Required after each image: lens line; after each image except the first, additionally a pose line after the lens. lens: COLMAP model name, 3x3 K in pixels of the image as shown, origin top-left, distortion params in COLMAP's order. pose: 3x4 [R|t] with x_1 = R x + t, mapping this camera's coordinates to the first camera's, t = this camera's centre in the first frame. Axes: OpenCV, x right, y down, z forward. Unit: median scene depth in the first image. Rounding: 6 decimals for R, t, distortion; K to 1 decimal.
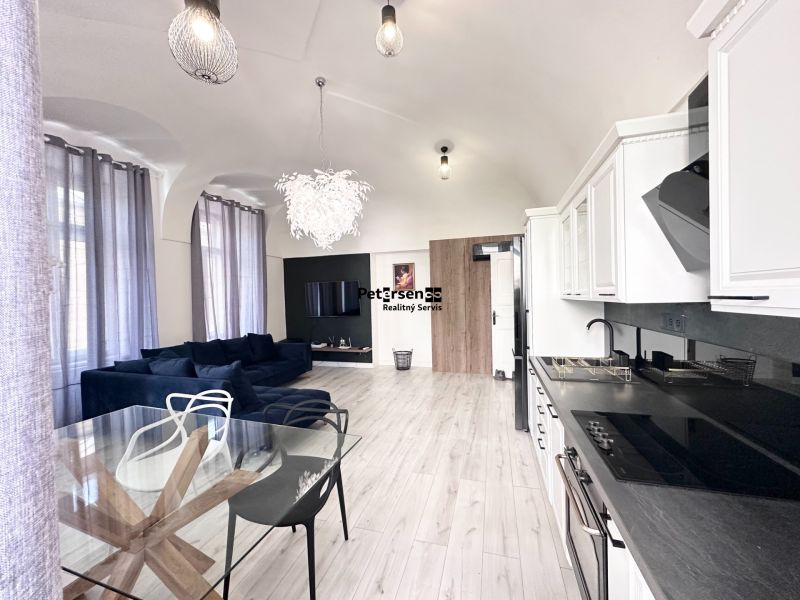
lens RADIAL K [[320.3, 0, 397.7], [0, 320.3, 301.1], [0, 0, 1]] dist [-0.002736, 0.000341]
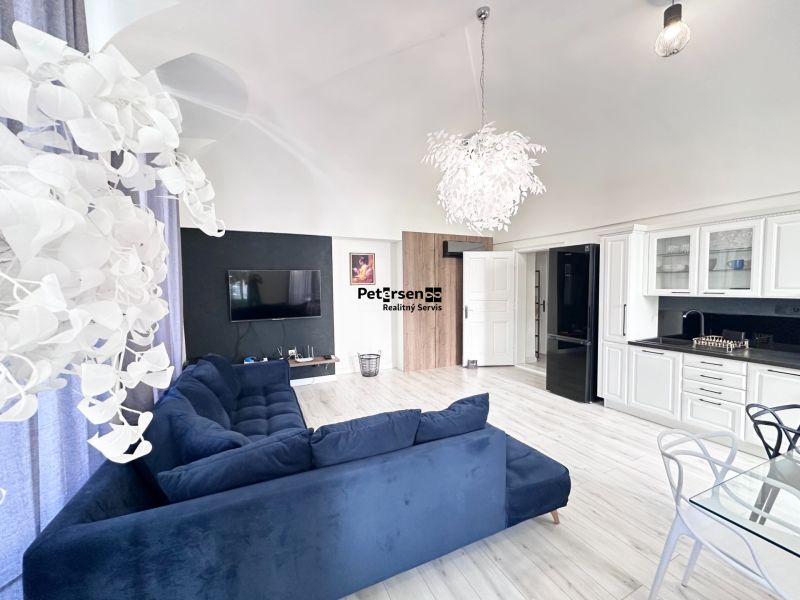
lens RADIAL K [[320.3, 0, 400.1], [0, 320.3, 302.0], [0, 0, 1]] dist [-0.002736, 0.000341]
pose [[0.740308, -0.019627, 0.671982, -0.539653], [0.004274, 0.999691, 0.024491, -0.007866], [-0.672255, -0.015258, 0.740163, 0.329569]]
